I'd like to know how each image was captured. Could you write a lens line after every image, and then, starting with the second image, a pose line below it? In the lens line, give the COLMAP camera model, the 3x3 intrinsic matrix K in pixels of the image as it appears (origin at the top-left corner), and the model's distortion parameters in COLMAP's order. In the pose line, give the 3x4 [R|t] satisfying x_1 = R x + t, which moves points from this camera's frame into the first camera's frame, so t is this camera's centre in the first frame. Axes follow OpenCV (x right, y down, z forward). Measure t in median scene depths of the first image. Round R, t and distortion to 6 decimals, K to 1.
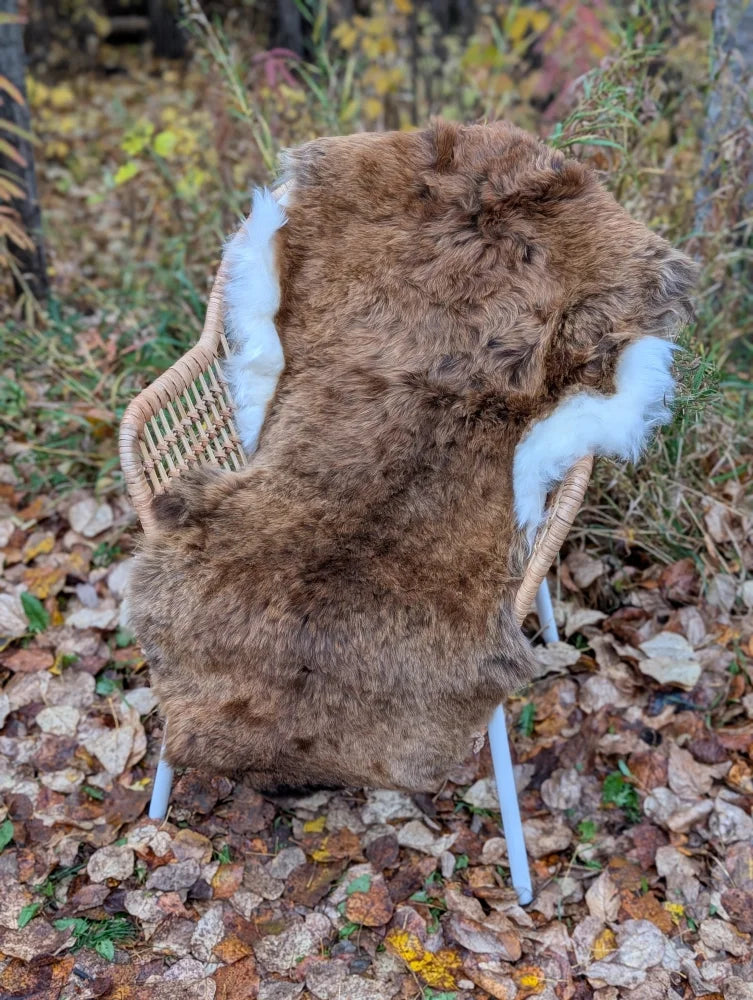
lens RADIAL K [[1453.5, 0, 344.9], [0, 1453.5, 480.8], [0, 0, 1]] dist [0.042601, 0.000000]
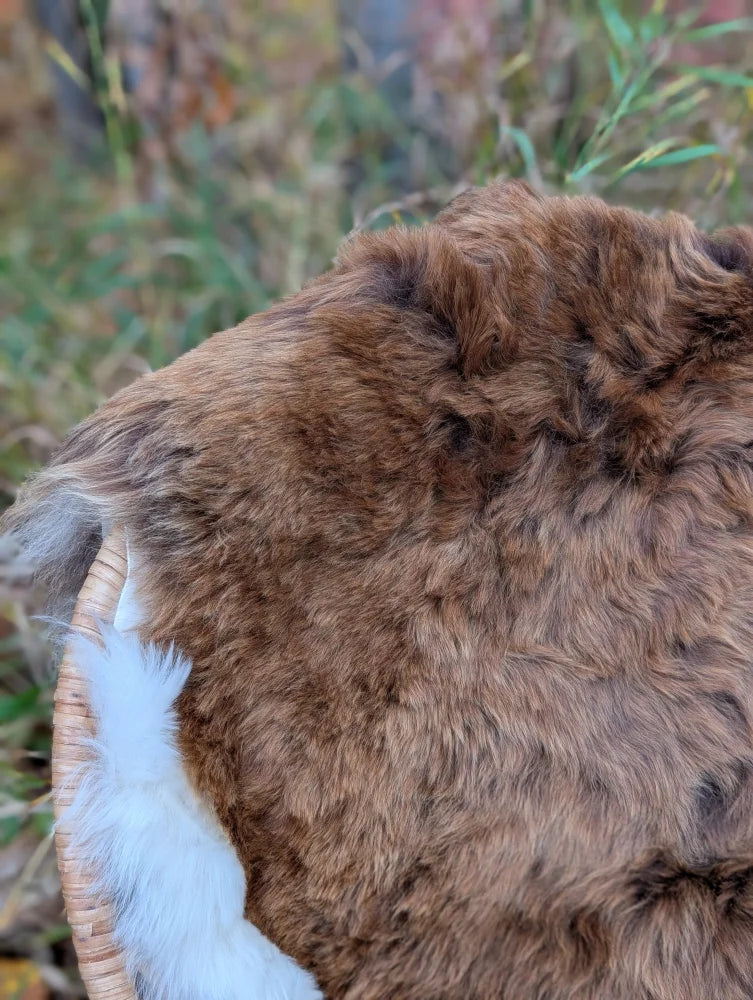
lens RADIAL K [[1453.5, 0, 377.7], [0, 1453.5, 502.5], [0, 0, 1]] dist [0.042601, 0.000000]
pose [[0.761949, -0.448884, 0.466837, -0.148492], [0.361134, 0.892847, 0.269085, -0.290688], [-0.537602, -0.036438, 0.842411, 0.684844]]
